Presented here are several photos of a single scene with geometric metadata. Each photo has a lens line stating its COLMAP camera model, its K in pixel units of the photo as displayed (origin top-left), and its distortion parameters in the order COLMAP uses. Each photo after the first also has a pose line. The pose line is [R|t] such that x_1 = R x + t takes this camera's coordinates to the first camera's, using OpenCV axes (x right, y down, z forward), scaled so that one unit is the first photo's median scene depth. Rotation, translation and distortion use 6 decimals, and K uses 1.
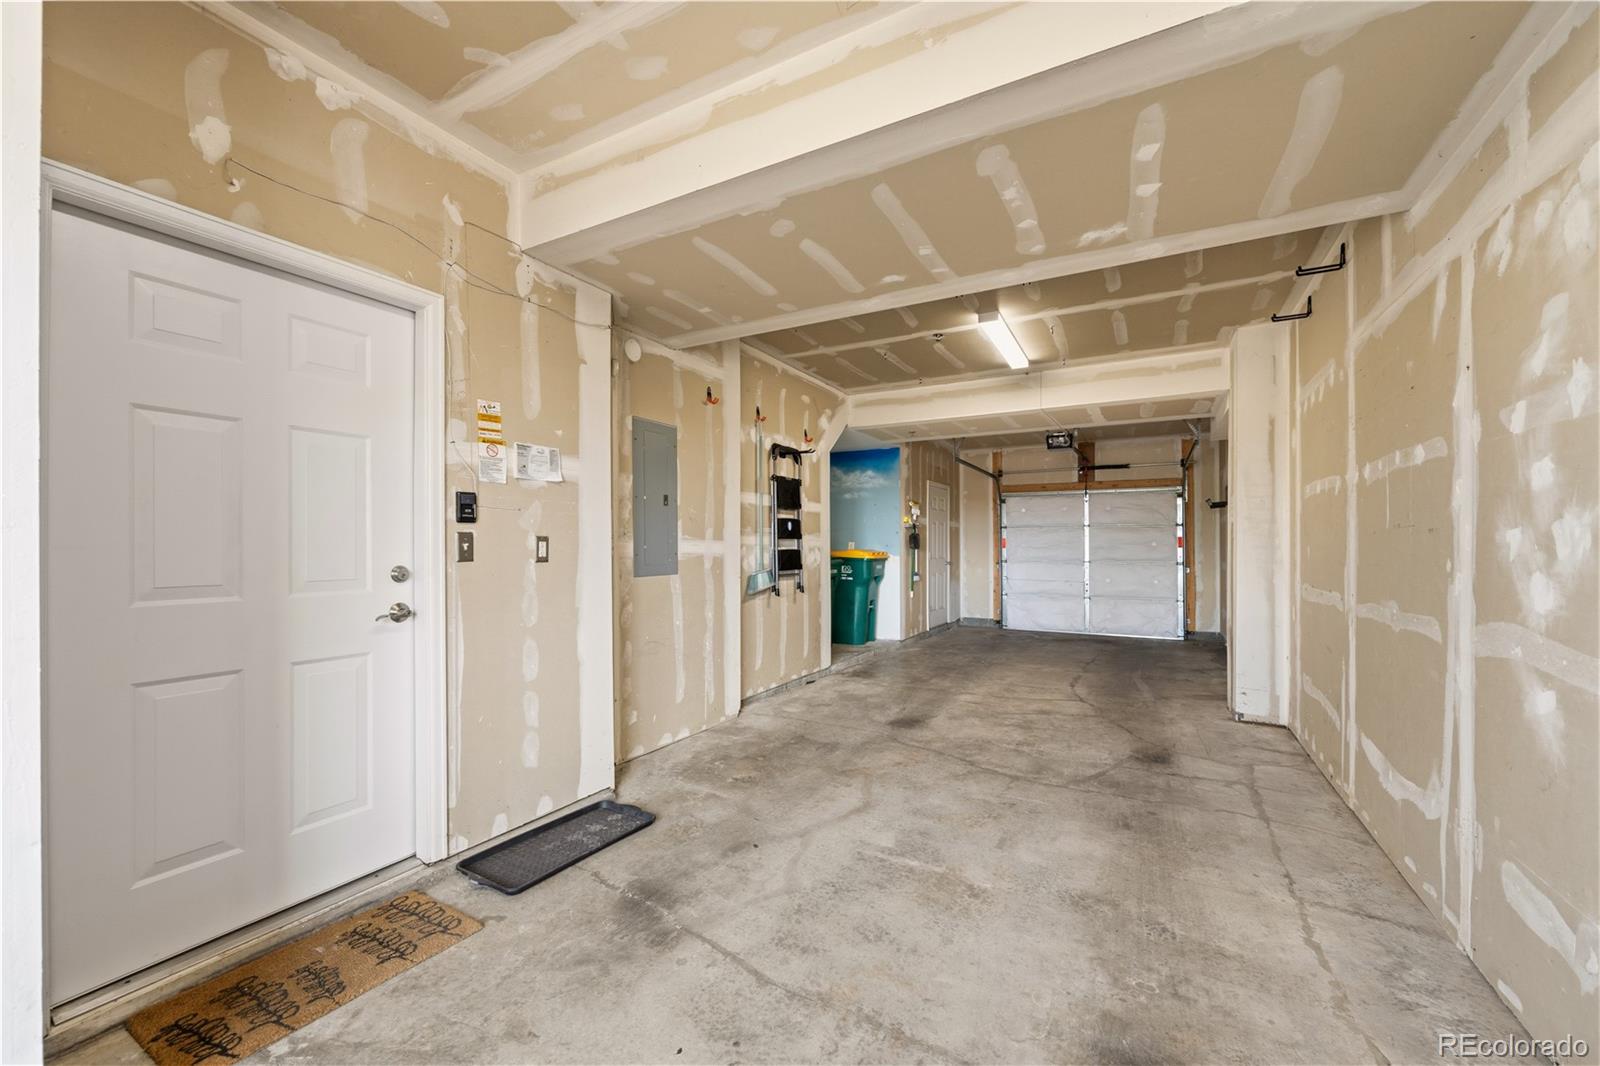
lens RADIAL K [[627.1, 0, 799.9], [0, 627.1, 546.5], [0, 0, 1]] dist [-0.002661, -0.001037]
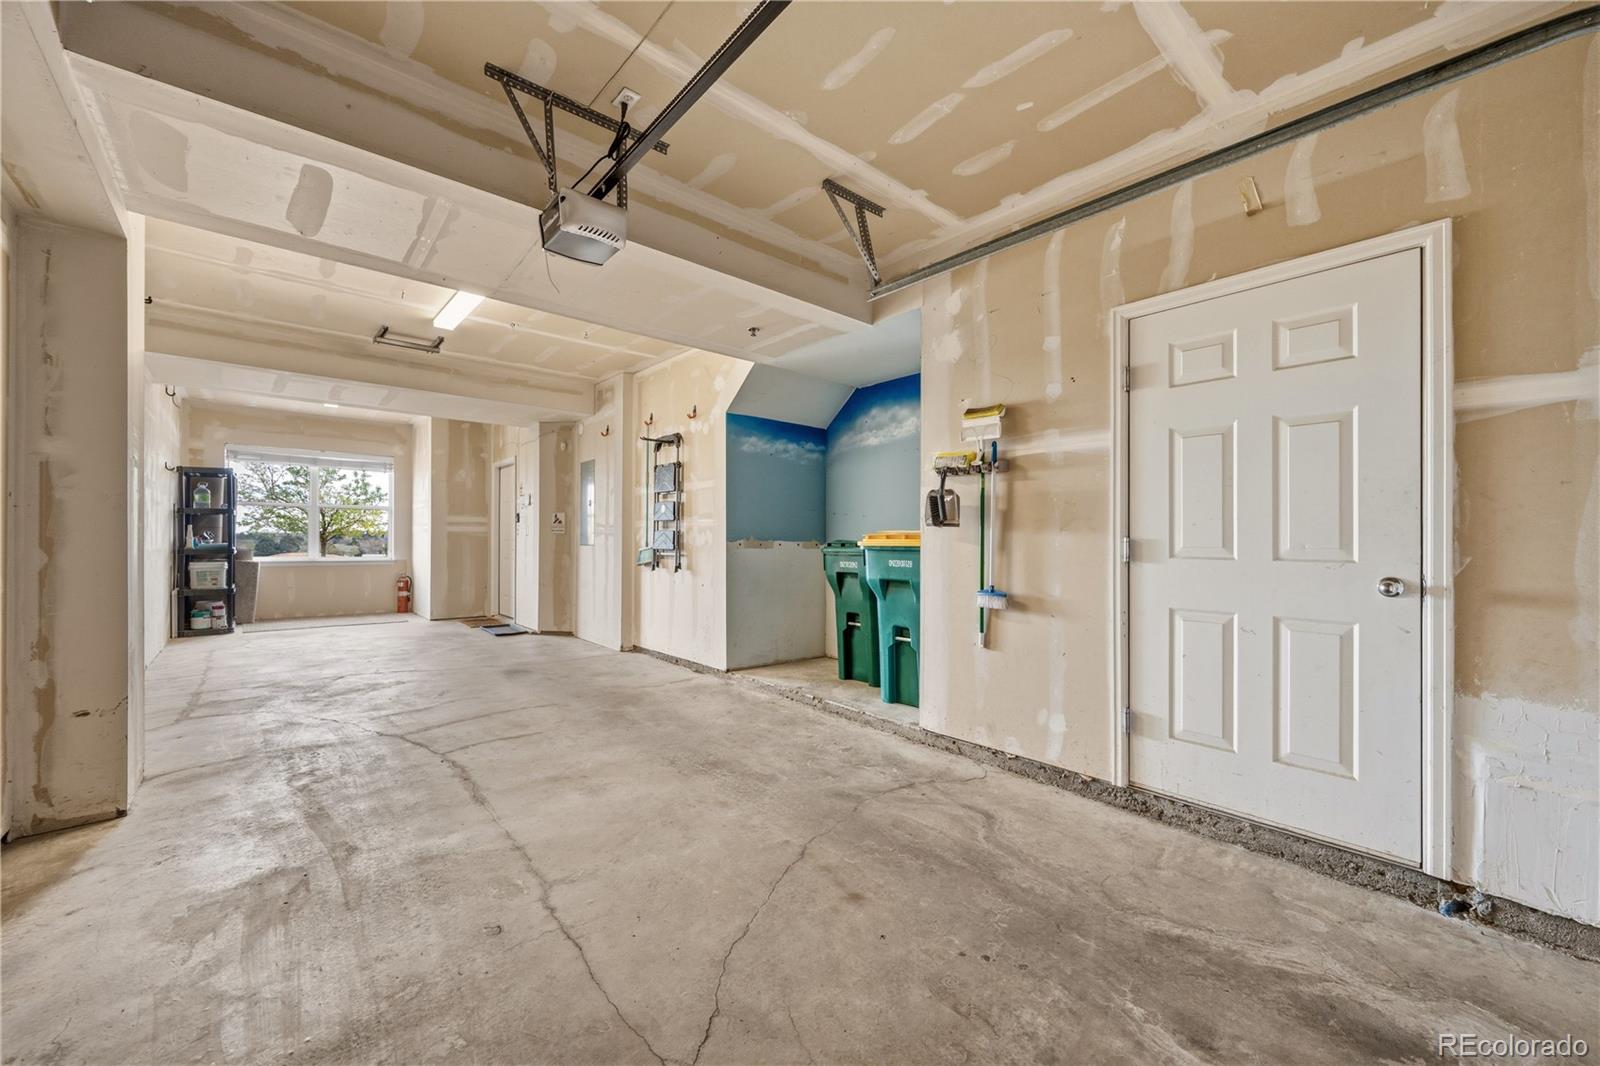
lens RADIAL K [[627.1, 0, 800.6], [0, 627.1, 536.0], [0, 0, 1]] dist [-0.002661, -0.001037]
pose [[-0.338185, -0.000781, -0.941079, 0.858525], [0.008302, 0.999958, -0.003813, 0.018320], [0.941043, -0.009102, -0.338164, 1.478354]]
